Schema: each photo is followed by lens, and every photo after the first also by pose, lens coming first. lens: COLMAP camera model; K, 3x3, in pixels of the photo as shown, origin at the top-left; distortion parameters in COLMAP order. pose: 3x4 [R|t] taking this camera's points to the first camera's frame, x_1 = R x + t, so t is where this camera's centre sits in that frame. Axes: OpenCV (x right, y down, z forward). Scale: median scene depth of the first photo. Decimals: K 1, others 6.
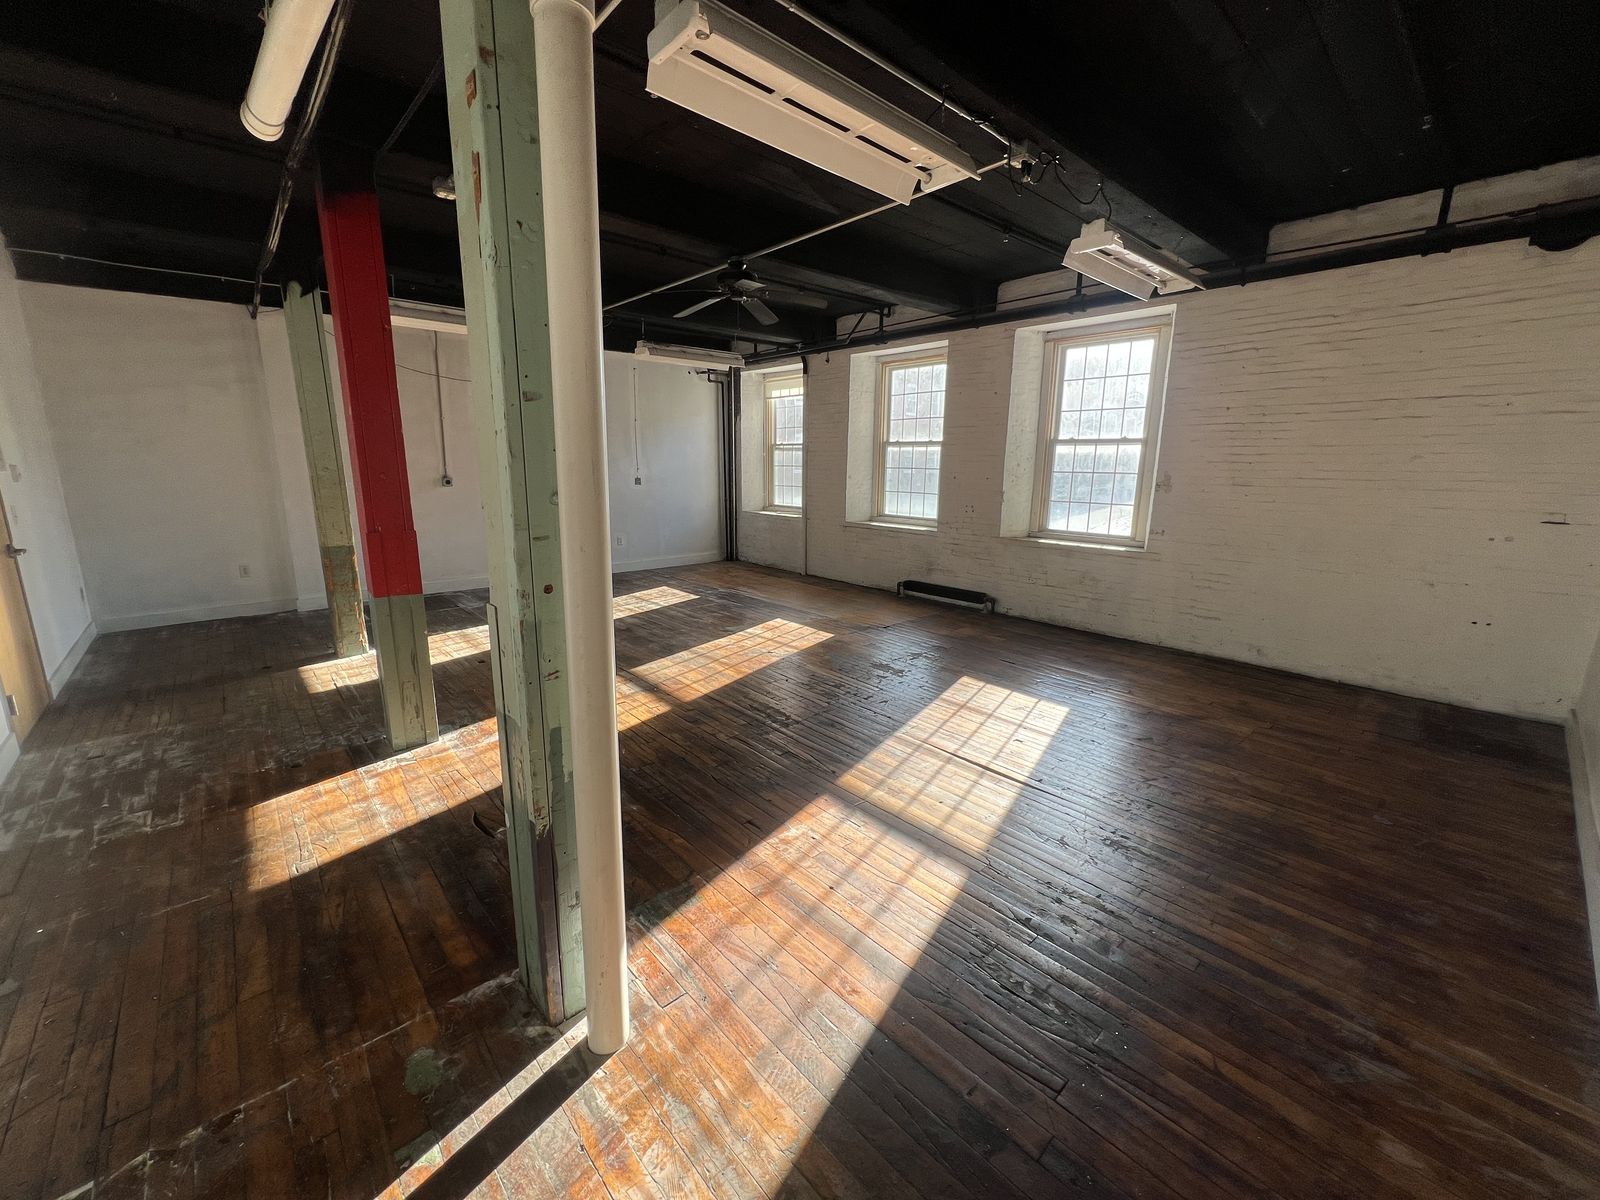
lens RADIAL K [[640.8, 0, 795.7], [0, 640.8, 596.5], [0, 0, 1]] dist [-0.000040, -0.000063]
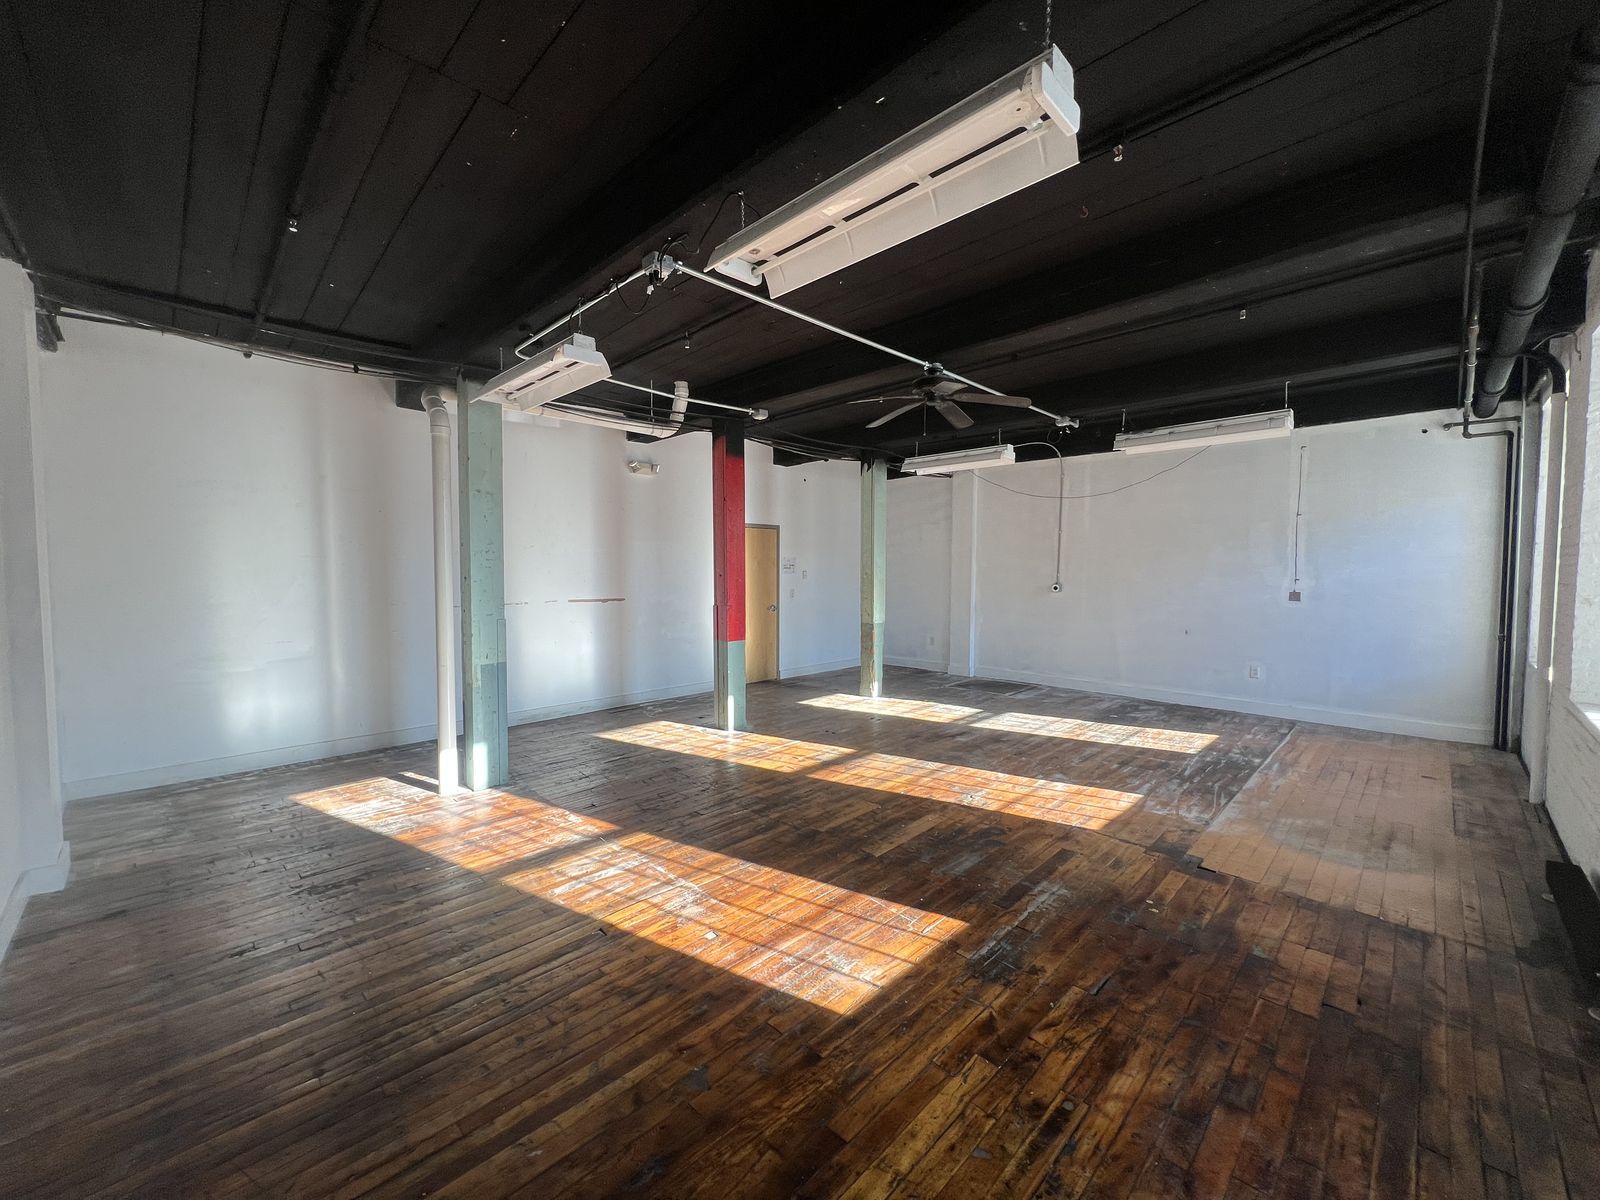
lens RADIAL K [[640.8, 0, 797.5], [0, 640.8, 598.0], [0, 0, 1]] dist [-0.000040, -0.000063]
pose [[0.053129, 0.040976, -0.997747, 0.720270], [-0.208568, 0.977577, 0.029042, -0.131337], [0.976564, 0.206555, 0.060484, 0.651587]]
